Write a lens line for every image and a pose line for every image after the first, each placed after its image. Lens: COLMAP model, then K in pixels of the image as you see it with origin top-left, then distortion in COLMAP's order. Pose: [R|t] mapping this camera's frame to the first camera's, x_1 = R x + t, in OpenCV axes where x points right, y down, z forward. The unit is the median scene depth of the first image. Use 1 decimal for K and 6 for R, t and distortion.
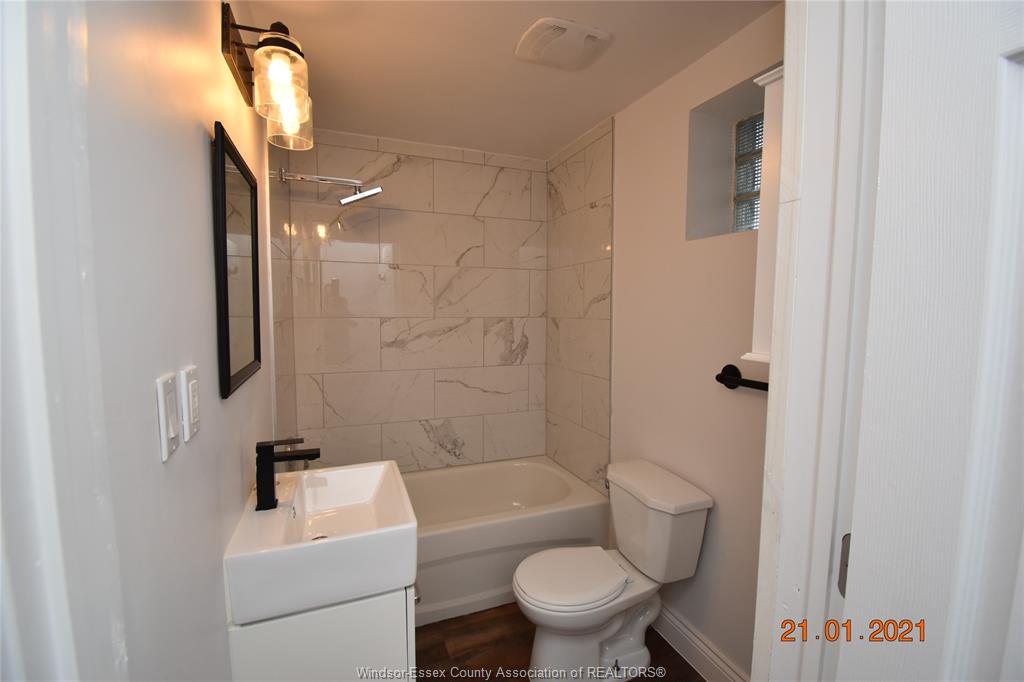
lens RADIAL K [[449.7, 0, 515.7], [0, 449.7, 340.4], [0, 0, 1]] dist [0.016949, -0.023994]
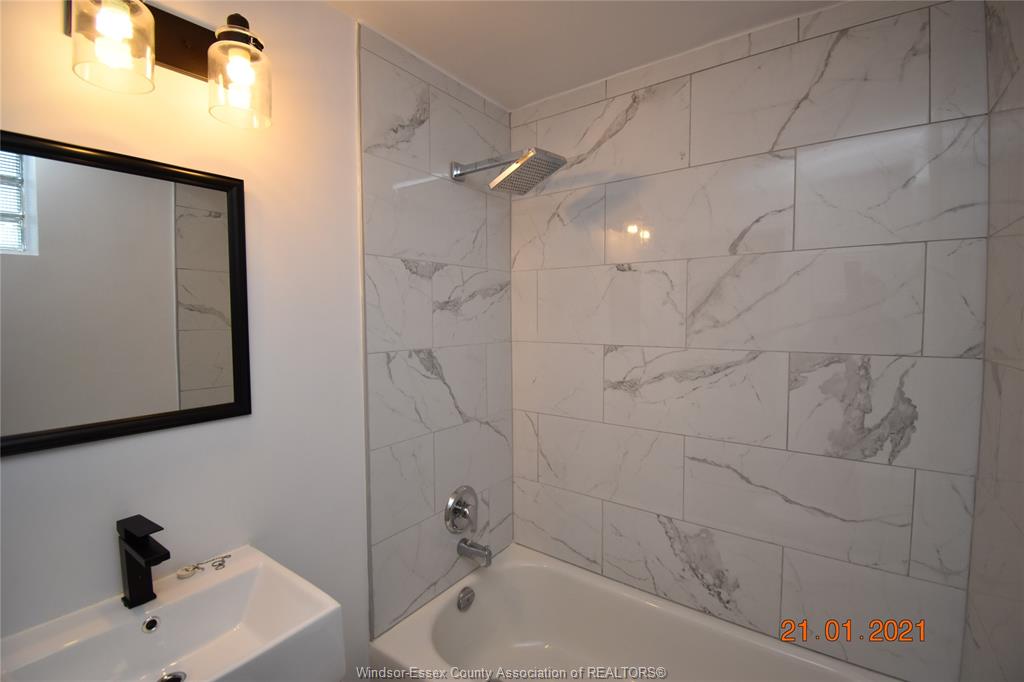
lens RADIAL K [[449.7, 0, 515.7], [0, 449.7, 340.4], [0, 0, 1]] dist [0.016949, -0.023994]
pose [[0.539881, 0.037675, -0.840898, 0.186921], [-0.056959, 0.998343, 0.008159, -0.051728], [0.839812, 0.043492, 0.541133, 0.491286]]
